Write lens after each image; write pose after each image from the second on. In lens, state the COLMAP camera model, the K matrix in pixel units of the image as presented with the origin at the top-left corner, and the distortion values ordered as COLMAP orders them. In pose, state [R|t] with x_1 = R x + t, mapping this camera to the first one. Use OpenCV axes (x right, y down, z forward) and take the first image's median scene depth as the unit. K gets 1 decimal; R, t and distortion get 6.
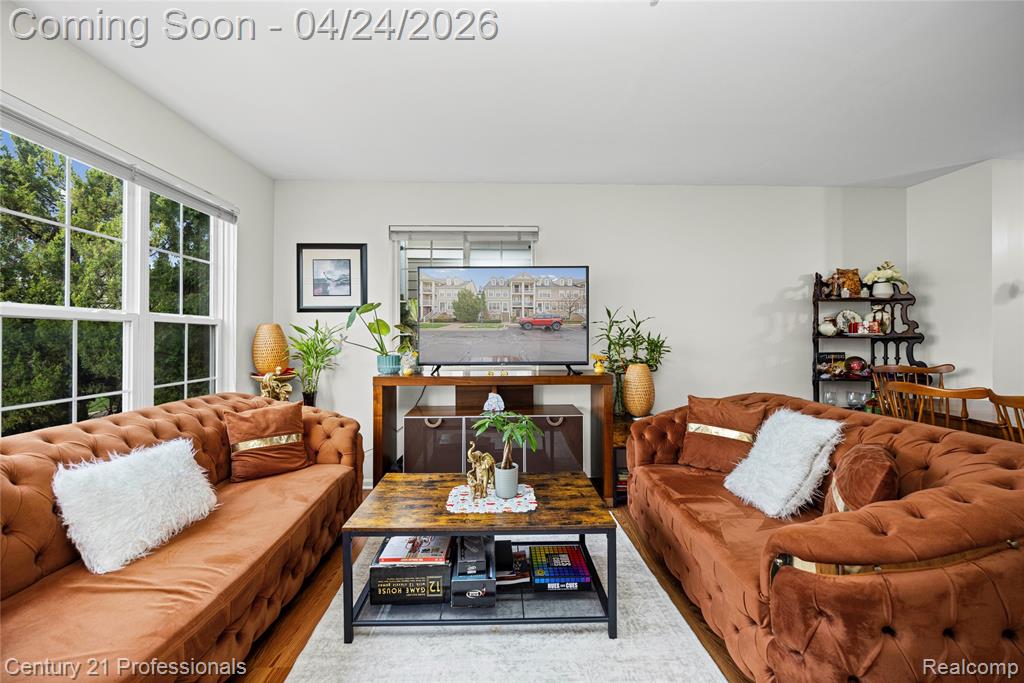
lens RADIAL K [[408.2, 0, 511.2], [0, 408.2, 323.3], [0, 0, 1]] dist [0.002020, 0.000181]
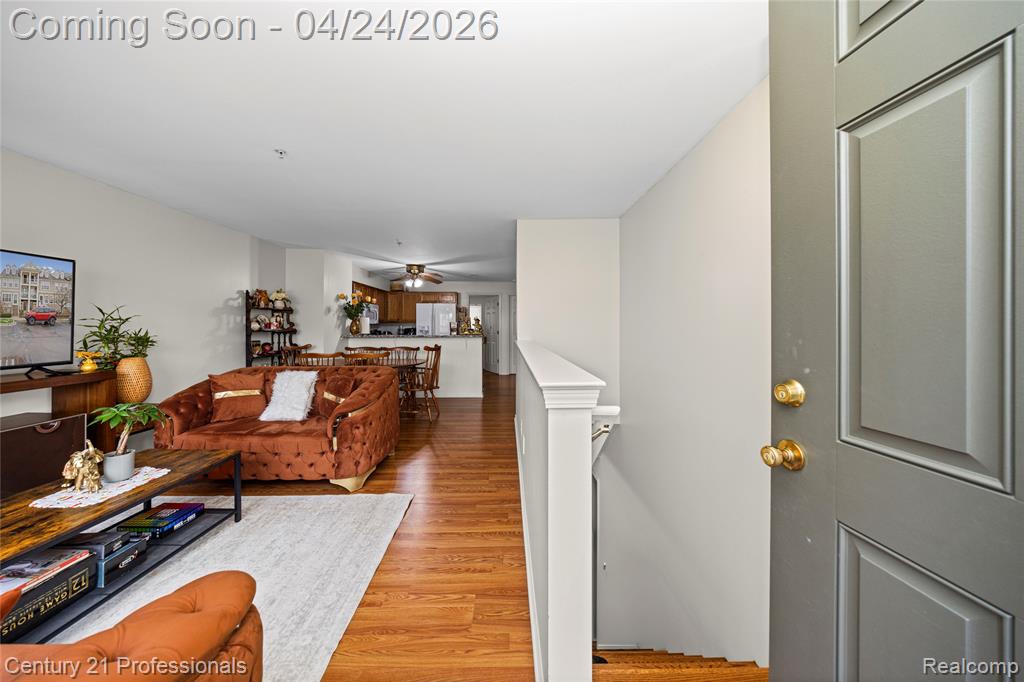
lens RADIAL K [[522.0, 0, 512.8], [0, 522.0, 325.3], [0, 0, 1]] dist [0.000052, -0.000026]
pose [[0.028648, 0.002986, 0.999585, -1.320121], [-0.024189, 0.999705, -0.002293, -0.010244], [-0.999297, -0.024113, 0.028711, -0.079164]]
